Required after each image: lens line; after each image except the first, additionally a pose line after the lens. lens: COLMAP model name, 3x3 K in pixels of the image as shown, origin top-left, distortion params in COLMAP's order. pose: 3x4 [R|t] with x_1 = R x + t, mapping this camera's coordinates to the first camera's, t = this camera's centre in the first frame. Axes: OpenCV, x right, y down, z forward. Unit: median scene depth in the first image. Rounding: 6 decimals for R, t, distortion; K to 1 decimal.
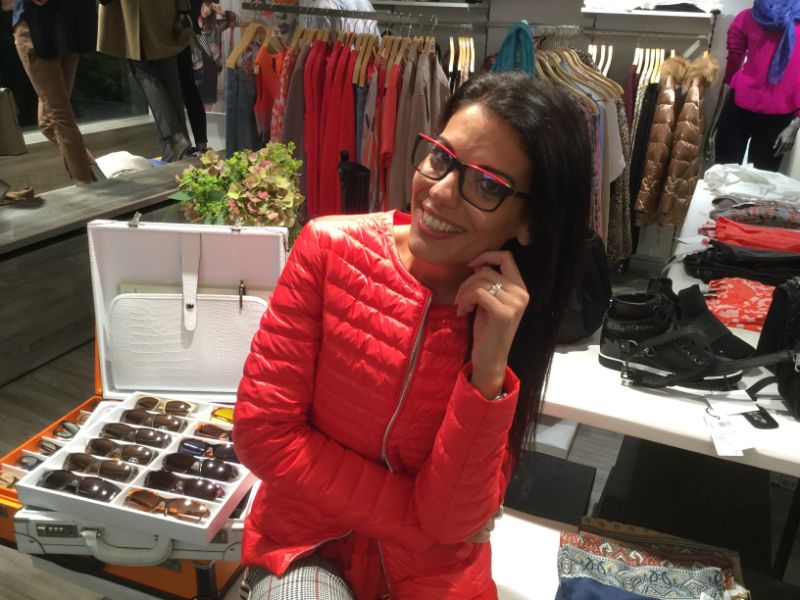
lens RADIAL K [[719.0, 0, 400.0], [0, 719.0, 300.0], [0, 0, 1]] dist [0.107723, -0.178254]
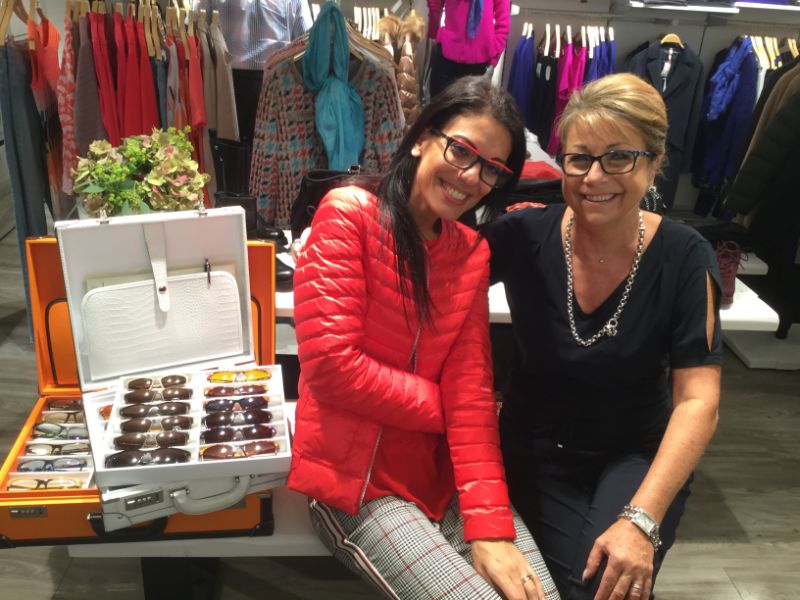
lens RADIAL K [[719.0, 0, 400.0], [0, 719.0, 300.0], [0, 0, 1]] dist [0.107723, -0.178254]
pose [[0.896859, -0.179214, 0.404384, -0.239018], [0.150325, 0.983320, 0.102389, -0.019427], [-0.415989, -0.031039, 0.908840, -0.078060]]
